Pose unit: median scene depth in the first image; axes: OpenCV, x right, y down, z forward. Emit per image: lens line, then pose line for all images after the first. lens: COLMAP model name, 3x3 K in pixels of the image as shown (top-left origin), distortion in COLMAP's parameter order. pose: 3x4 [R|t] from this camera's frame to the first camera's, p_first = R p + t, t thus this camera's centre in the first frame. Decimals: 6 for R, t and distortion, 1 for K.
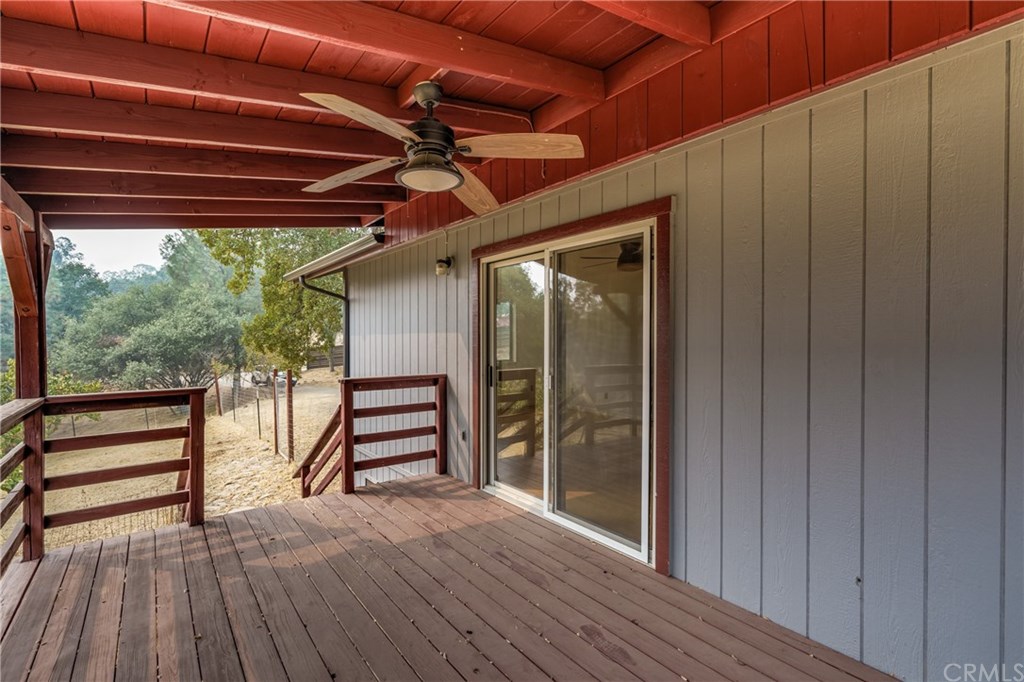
lens RADIAL K [[463.7, 0, 503.3], [0, 463.7, 347.7], [0, 0, 1]] dist [0.000038, -0.000481]
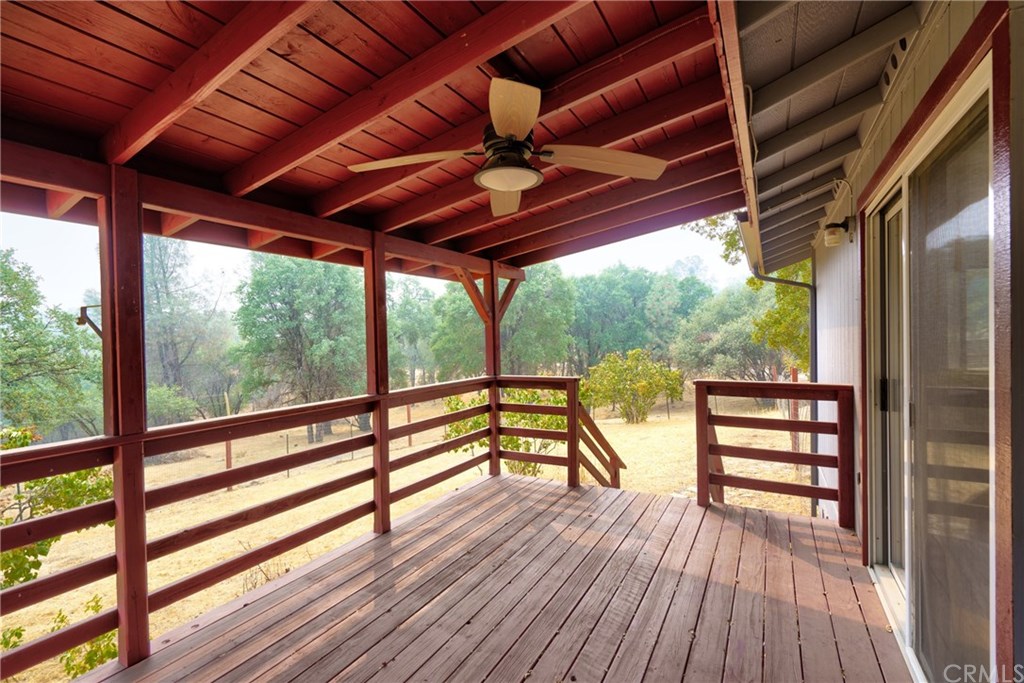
lens RADIAL K [[463.7, 0, 508.0], [0, 463.7, 346.9], [0, 0, 1]] dist [0.000038, -0.000481]
pose [[0.398166, 0.014468, -0.917199, 0.424284], [-0.005401, 0.999895, 0.013427, -0.010888], [0.917297, -0.000392, 0.398202, 0.345656]]
